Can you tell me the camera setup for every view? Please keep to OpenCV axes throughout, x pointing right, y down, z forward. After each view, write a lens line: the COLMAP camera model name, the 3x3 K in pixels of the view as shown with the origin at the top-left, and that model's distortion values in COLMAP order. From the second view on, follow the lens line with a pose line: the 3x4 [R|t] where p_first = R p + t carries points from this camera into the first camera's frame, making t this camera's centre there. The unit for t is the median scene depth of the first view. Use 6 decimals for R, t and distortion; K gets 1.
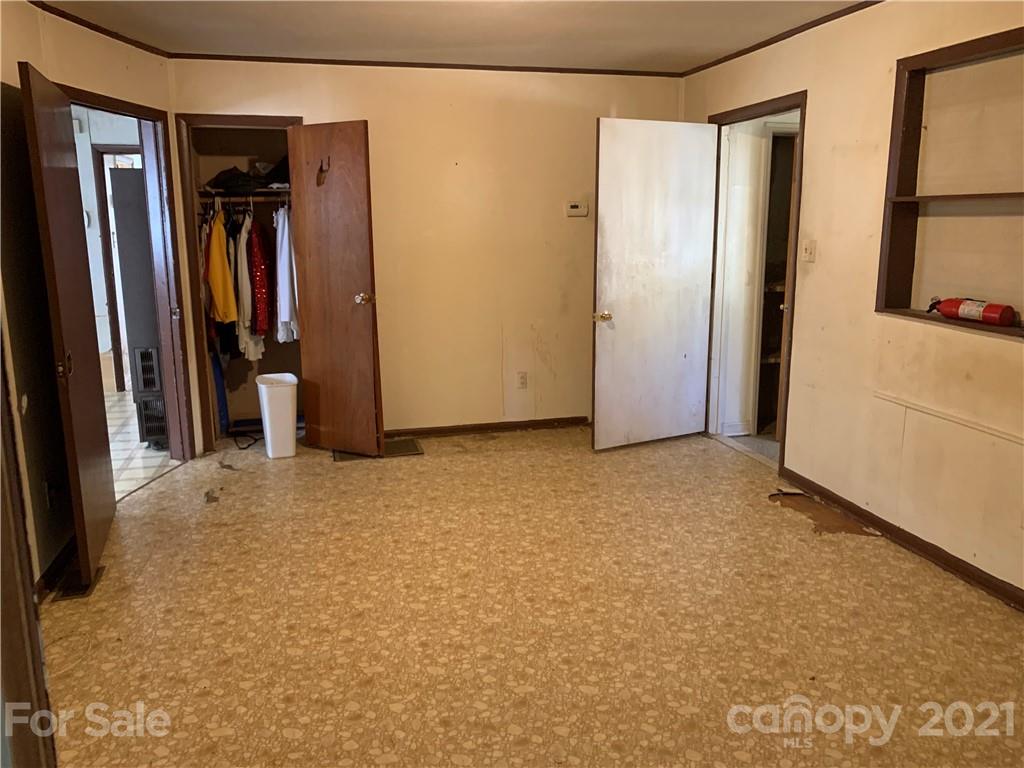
lens RADIAL K [[781.8, 0, 494.7], [0, 781.8, 370.8], [0, 0, 1]] dist [0.029500, -0.031626]
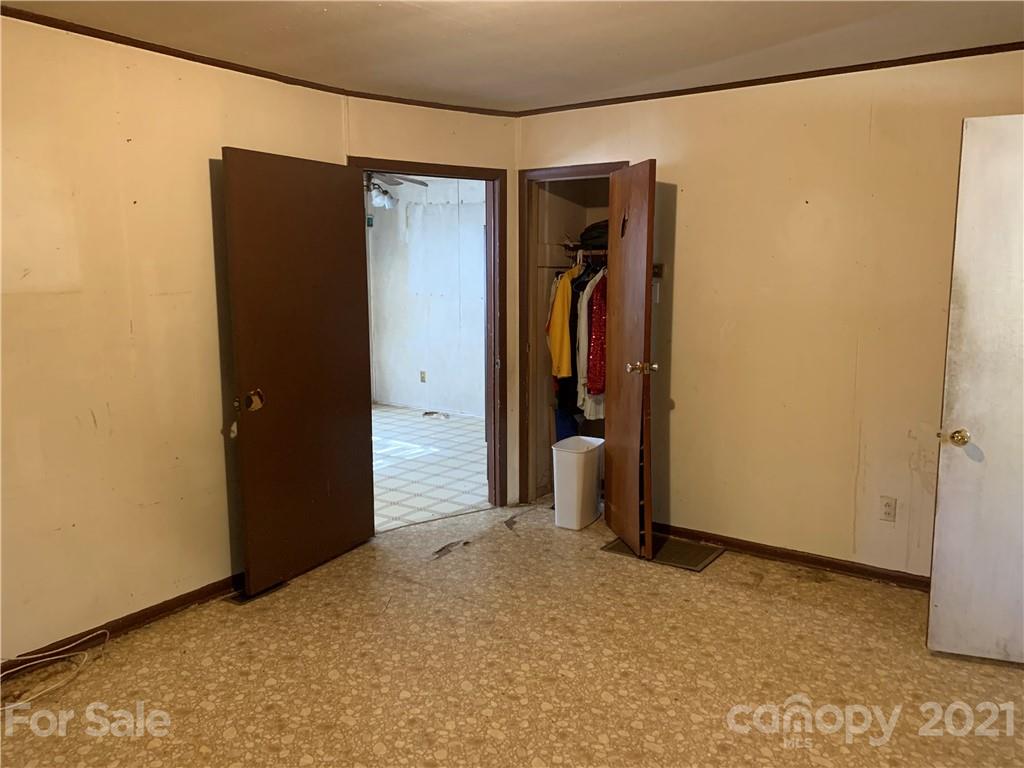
lens RADIAL K [[781.8, 0, 500.8], [0, 781.8, 355.1], [0, 0, 1]] dist [0.029500, -0.031626]
pose [[0.654675, 0.092734, -0.750201, 0.363630], [-0.143605, 0.989631, -0.002989, -0.080670], [0.742144, 0.109689, 0.661204, 0.323549]]
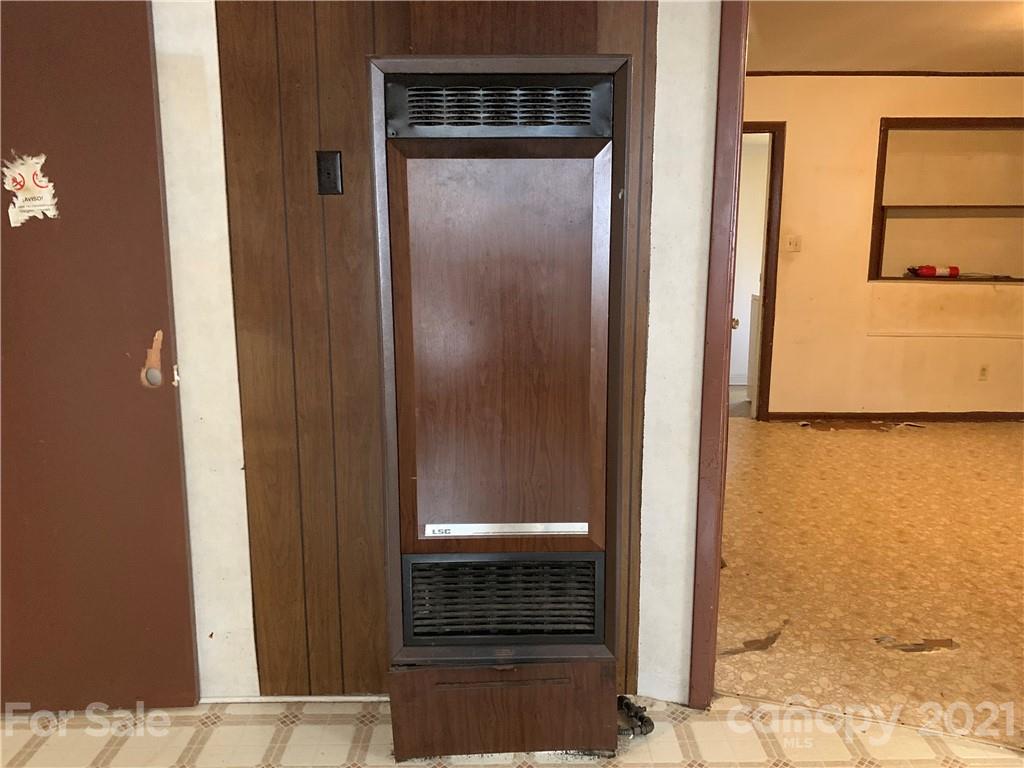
lens RADIAL K [[781.8, 0, 516.6], [0, 781.8, 380.6], [0, 0, 1]] dist [0.029500, -0.031626]
pose [[0.224064, -0.178199, 0.958144, -0.886525], [0.190183, 0.972235, 0.136344, -0.171747], [-0.955838, 0.151673, 0.251733, 0.996342]]
